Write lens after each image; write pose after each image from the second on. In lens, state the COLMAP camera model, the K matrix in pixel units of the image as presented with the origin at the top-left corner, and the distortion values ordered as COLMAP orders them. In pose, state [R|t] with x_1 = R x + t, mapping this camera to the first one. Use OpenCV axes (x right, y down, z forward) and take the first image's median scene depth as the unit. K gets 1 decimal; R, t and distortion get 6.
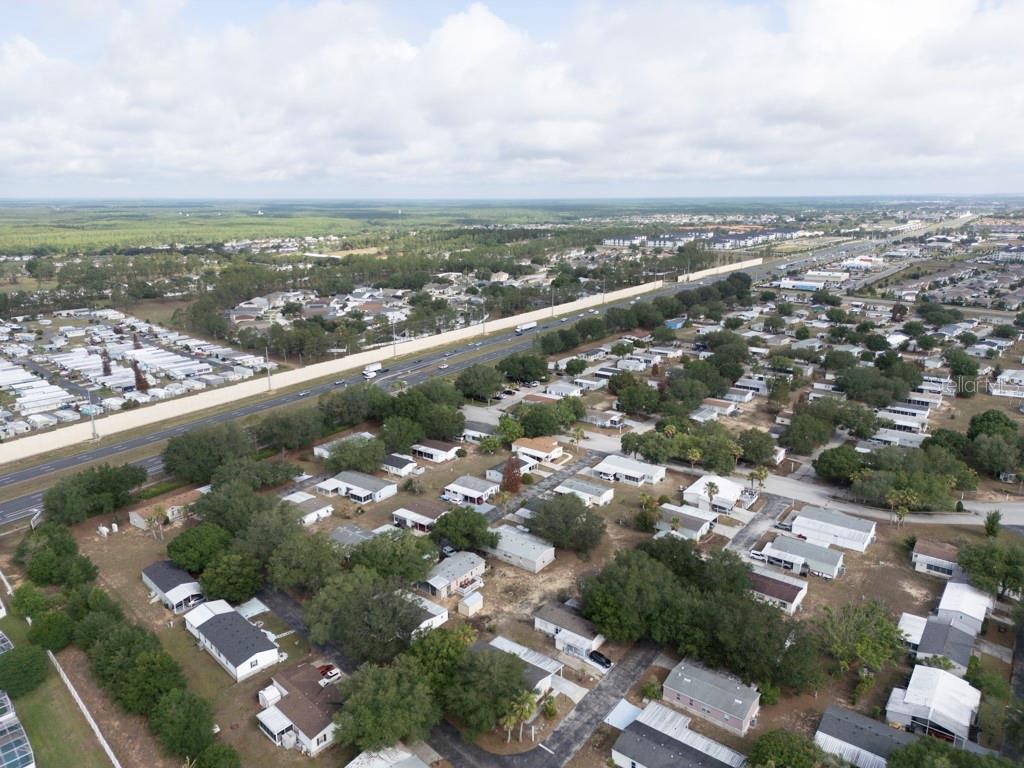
lens RADIAL K [[717.9, 0, 512.0], [0, 717.9, 384.0], [0, 0, 1]] dist [0.074144, -0.072379]
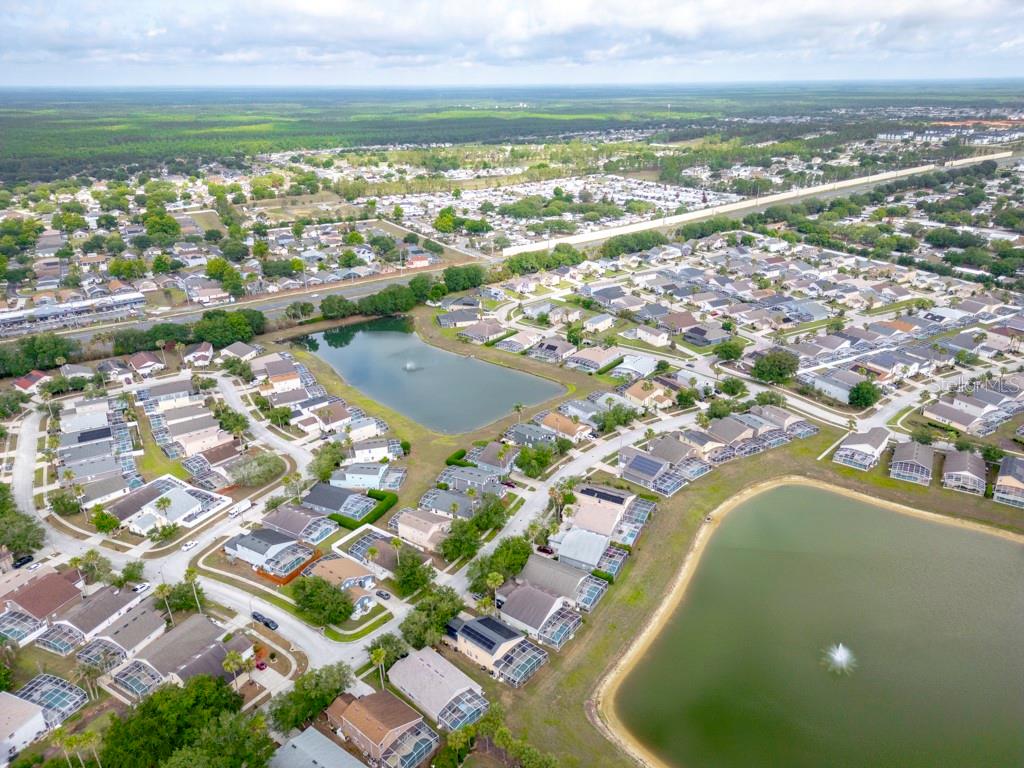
lens RADIAL K [[717.9, 0, 512.0], [0, 717.9, 384.0], [0, 0, 1]] dist [0.074144, -0.072379]
pose [[0.964112, 0.100228, -0.245849, -0.390406], [-0.064354, 0.986611, 0.149857, 0.242823], [0.257577, -0.128658, 0.957654, -1.341431]]
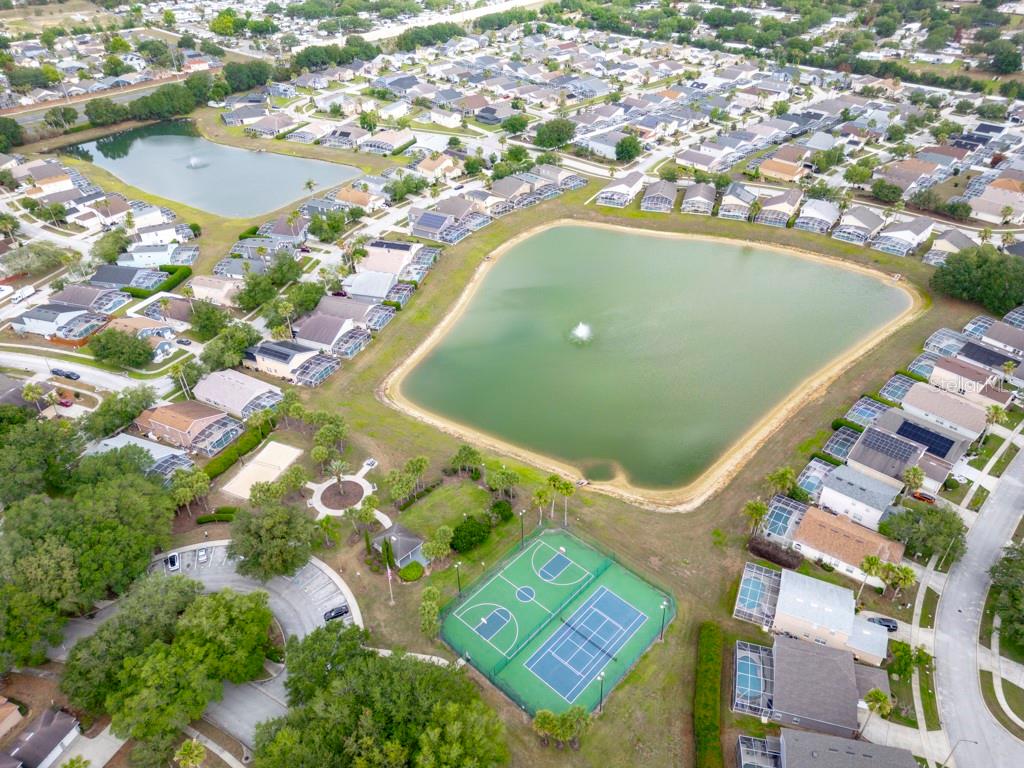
lens RADIAL K [[717.9, 0, 512.0], [0, 717.9, 384.0], [0, 0, 1]] dist [0.074144, -0.072379]
pose [[0.999400, 0.014578, -0.031432, -0.329265], [-0.002764, 0.937831, 0.347082, 0.304698], [0.034538, -0.346787, 0.937308, -1.405372]]
